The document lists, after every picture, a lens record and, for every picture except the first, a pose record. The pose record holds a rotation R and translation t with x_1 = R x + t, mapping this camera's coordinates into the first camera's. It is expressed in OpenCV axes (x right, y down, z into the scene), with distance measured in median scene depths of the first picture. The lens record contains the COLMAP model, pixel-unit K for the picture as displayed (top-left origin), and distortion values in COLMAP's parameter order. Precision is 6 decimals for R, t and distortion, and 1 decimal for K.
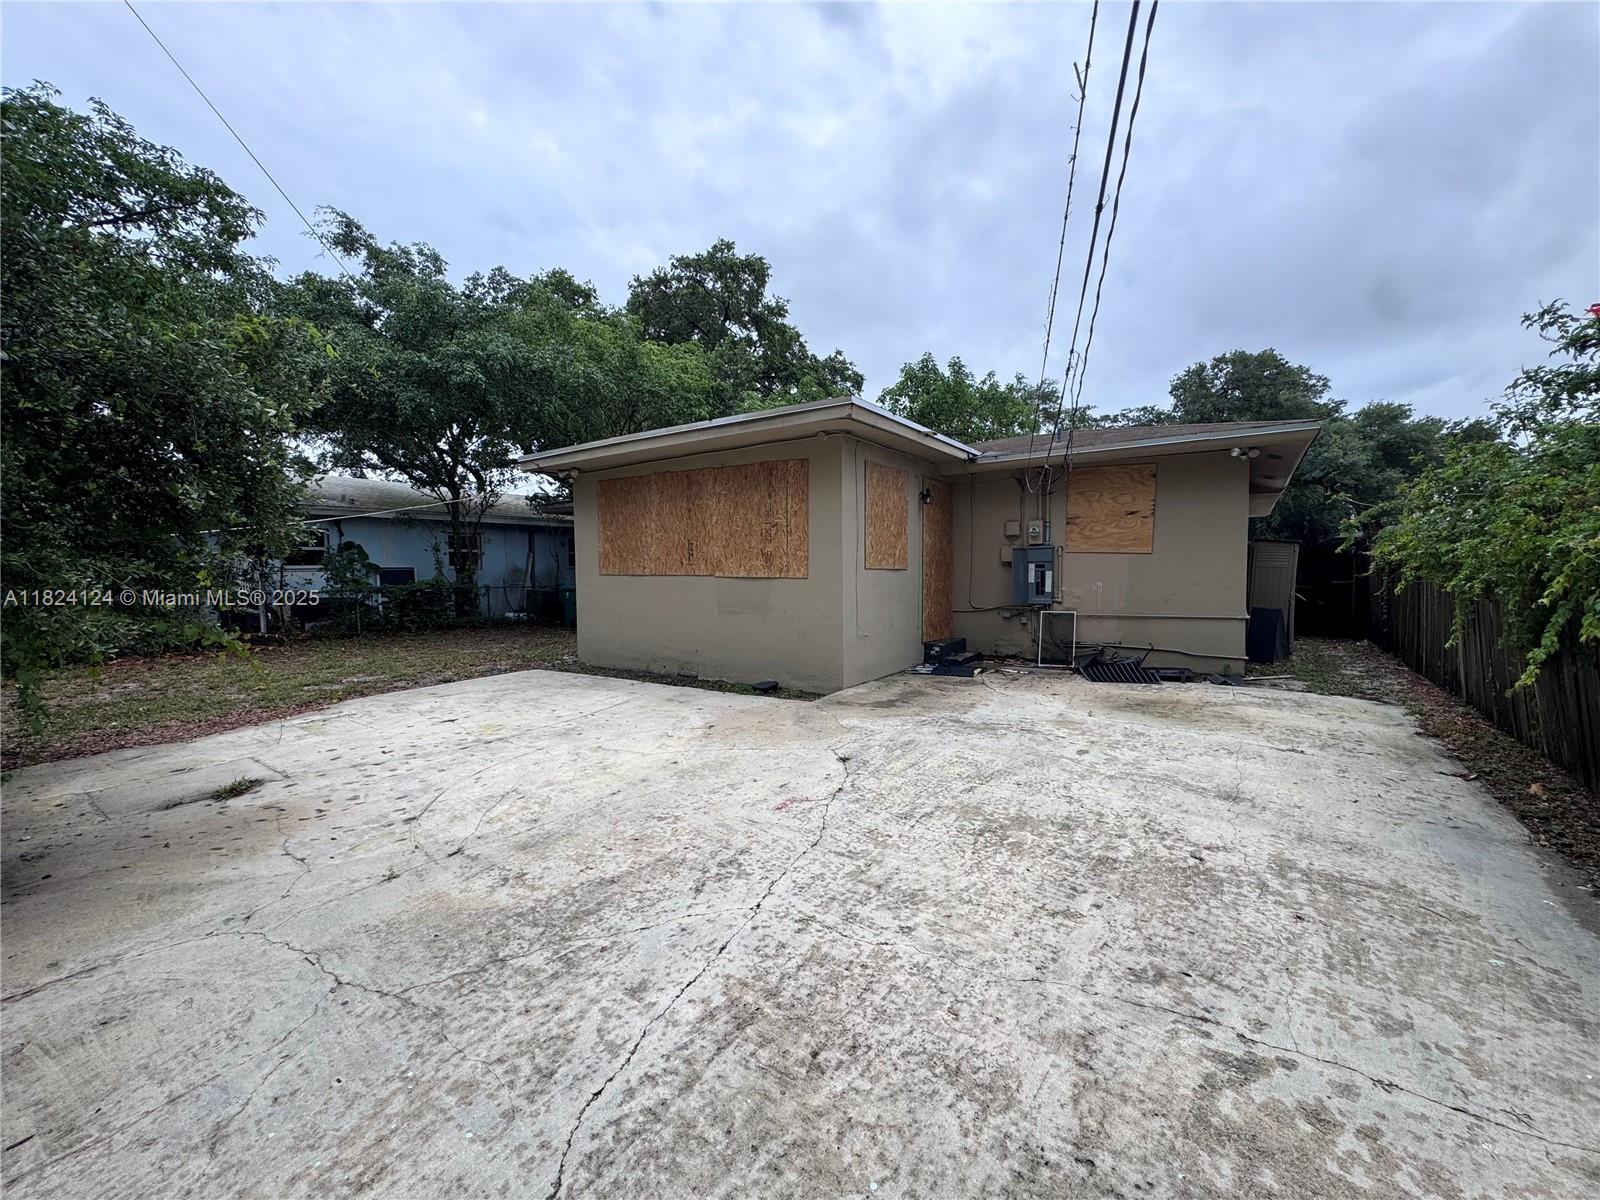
lens RADIAL K [[635.4, 0, 798.6], [0, 635.4, 598.7], [0, 0, 1]] dist [-0.005390, 0.000597]
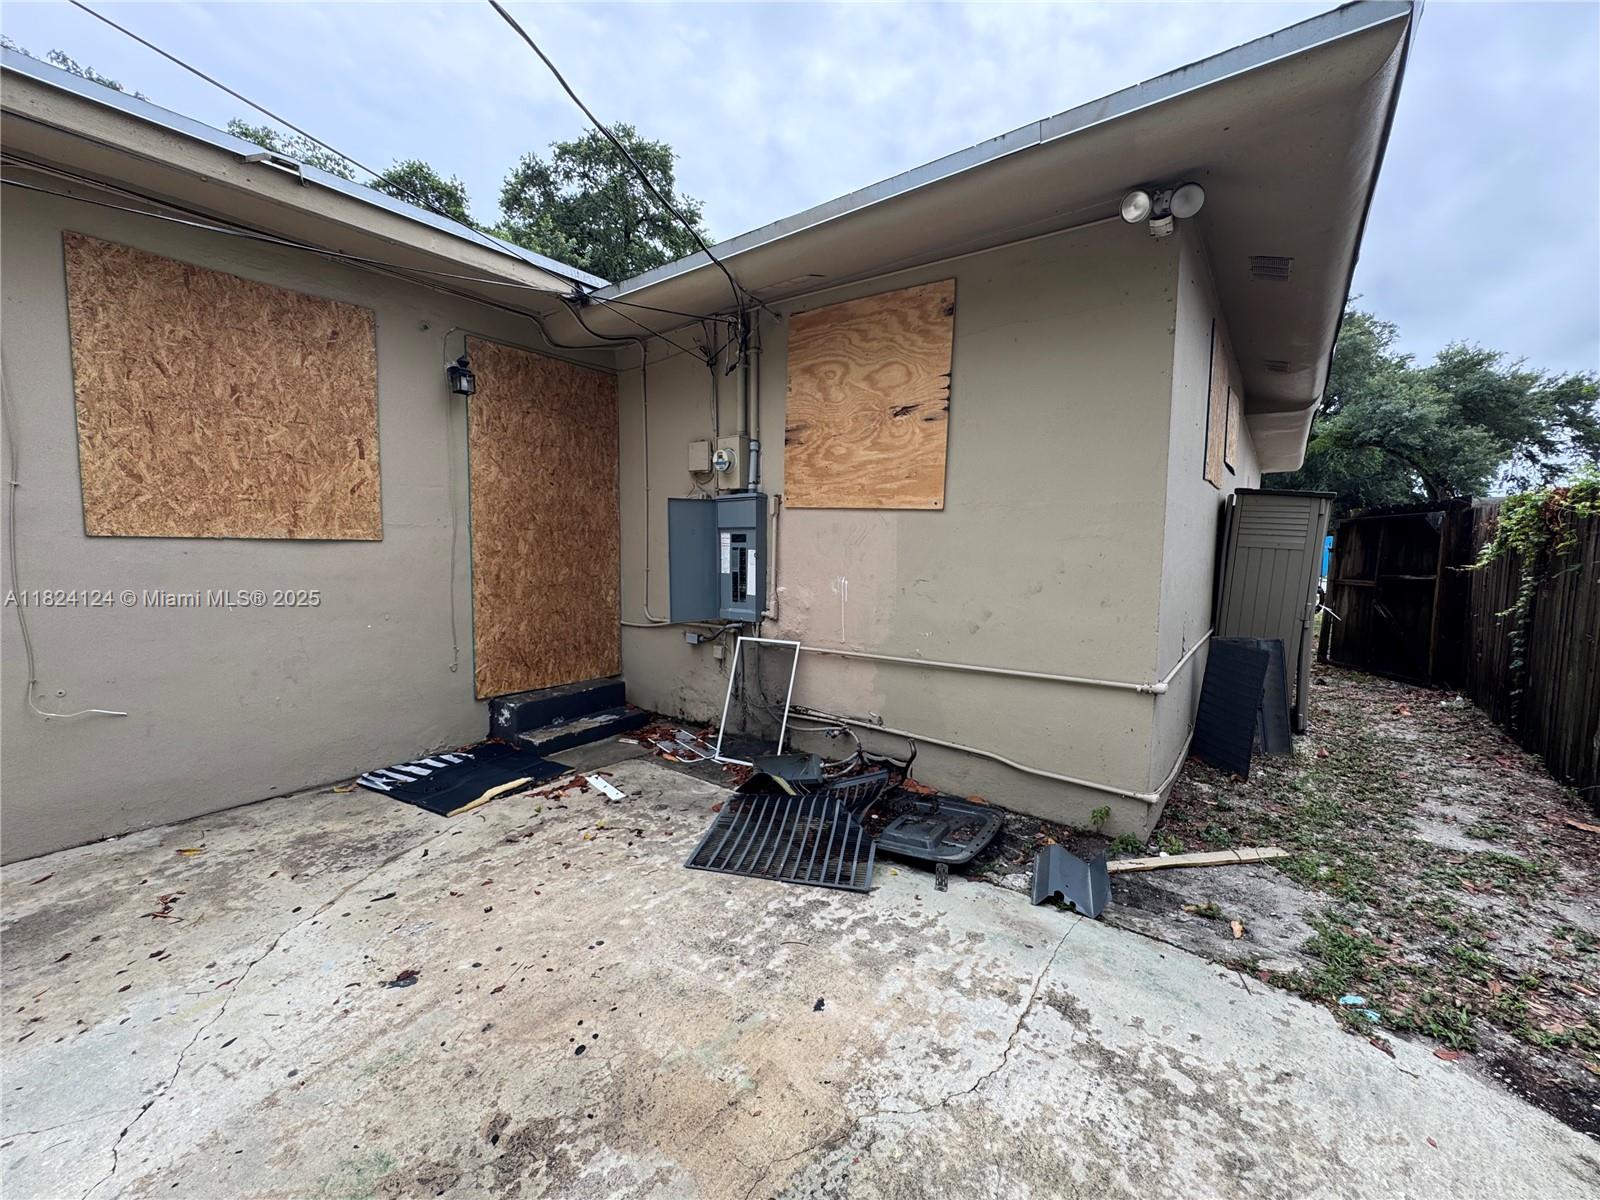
lens RADIAL K [[635.4, 0, 802.2], [0, 635.4, 597.5], [0, 0, 1]] dist [-0.005390, 0.000597]
pose [[0.998947, 0.021133, -0.040720, 0.621448], [-0.019347, 0.998854, 0.043779, -0.041279], [0.041598, -0.042945, 0.998211, 0.758908]]
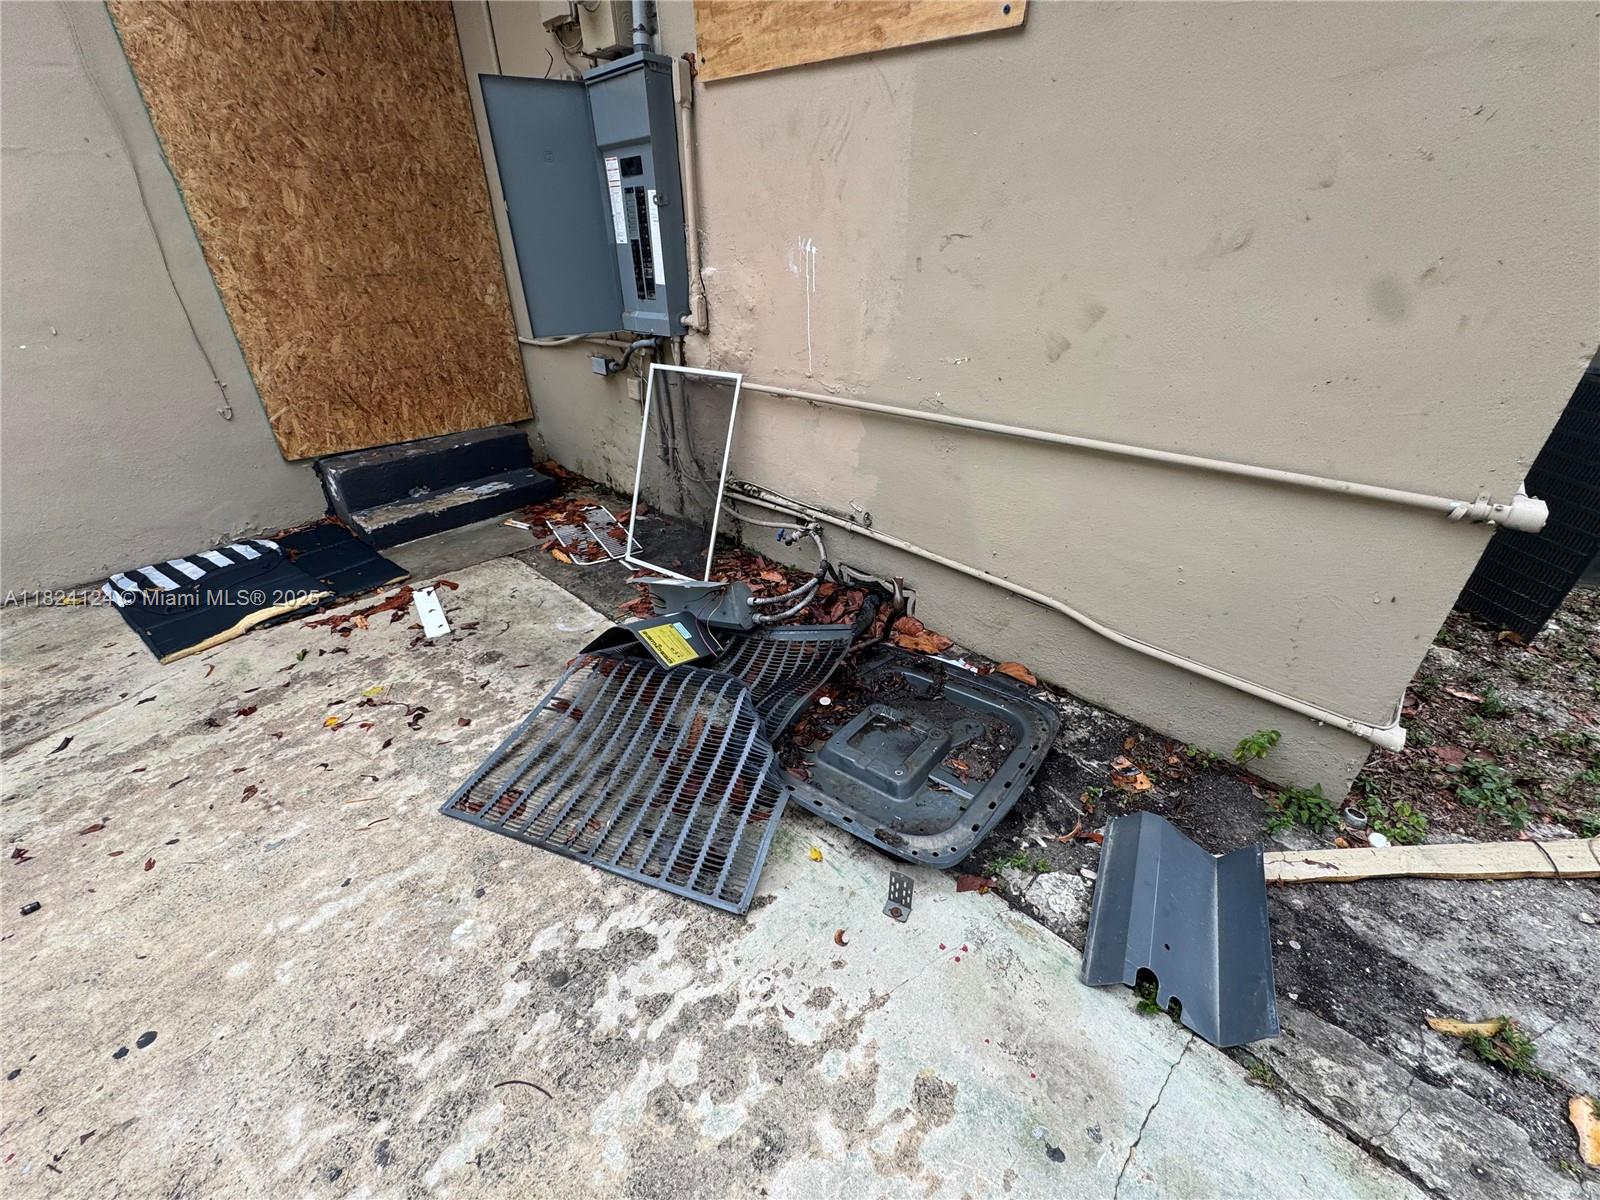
lens RADIAL K [[635.4, 0, 803.8], [0, 635.4, 596.2], [0, 0, 1]] dist [-0.005390, 0.000597]
pose [[0.987612, 0.077068, -0.136683, 0.685190], [-0.007493, 0.893245, 0.449508, -0.019652], [0.156734, -0.442916, 0.882757, 1.010016]]
